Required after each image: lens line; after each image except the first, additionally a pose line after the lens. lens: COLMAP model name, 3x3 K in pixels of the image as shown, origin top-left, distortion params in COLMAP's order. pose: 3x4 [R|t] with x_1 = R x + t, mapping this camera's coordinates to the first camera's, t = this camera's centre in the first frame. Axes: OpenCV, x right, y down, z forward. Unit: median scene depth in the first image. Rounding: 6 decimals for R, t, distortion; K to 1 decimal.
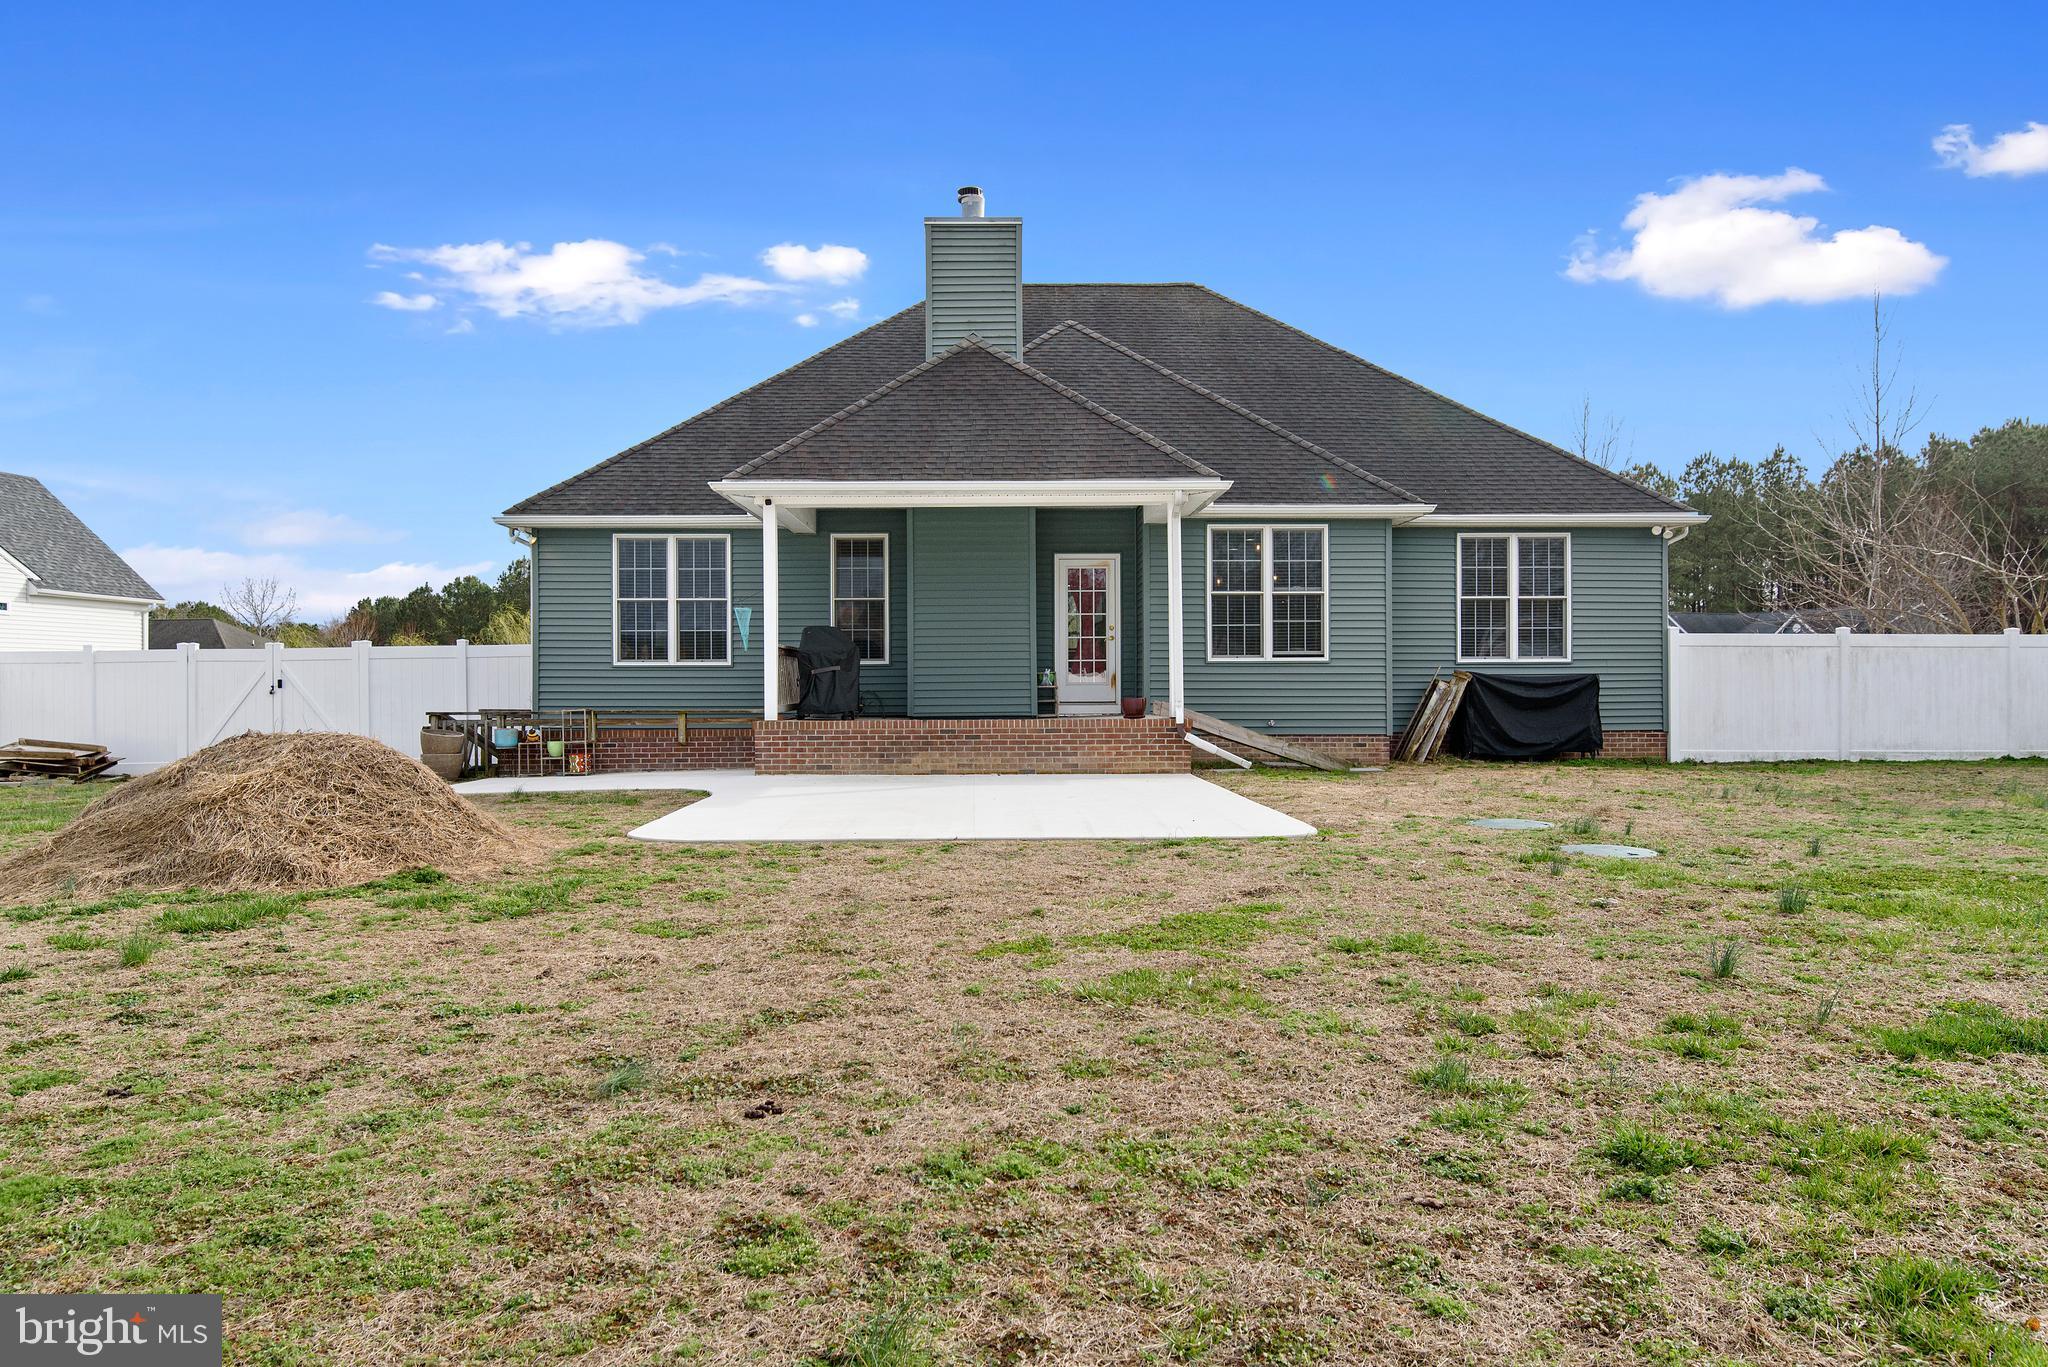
lens RADIAL K [[1315.1, 0, 1009.2], [0, 1315.1, 681.7], [0, 0, 1]] dist [0.004541, 0.000876]
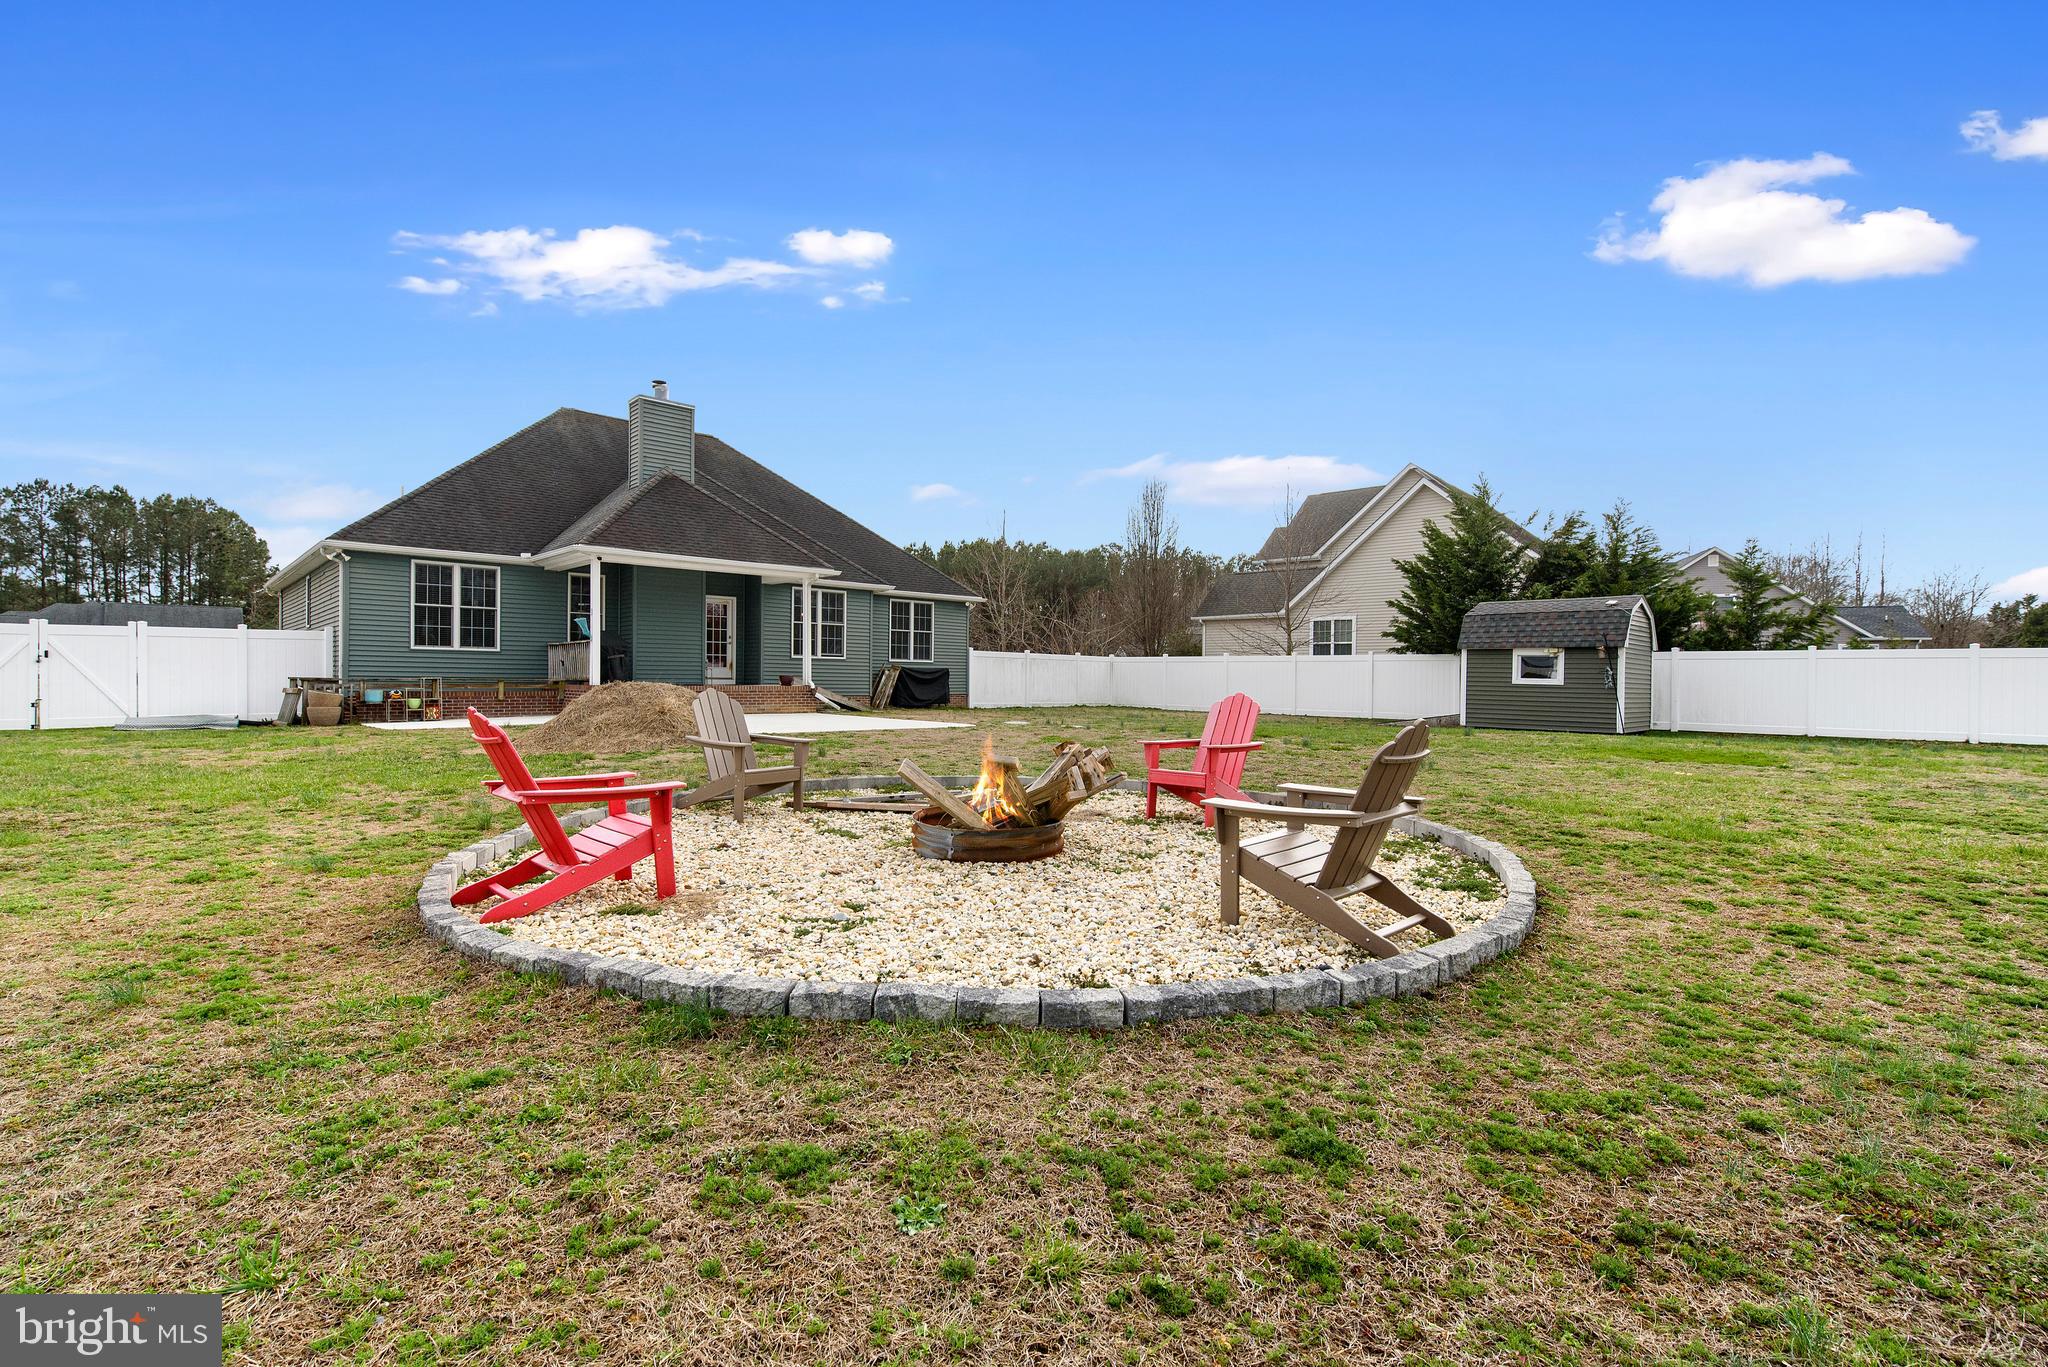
lens RADIAL K [[939.9, 0, 1031.6], [0, 939.9, 668.2], [0, 0, 1]] dist [-0.004360, -0.000103]
pose [[0.739418, 0.020438, 0.672937, -0.491781], [-0.014534, 0.999791, -0.014394, 0.014295], [-0.673090, 0.000863, 0.739560, -0.243565]]
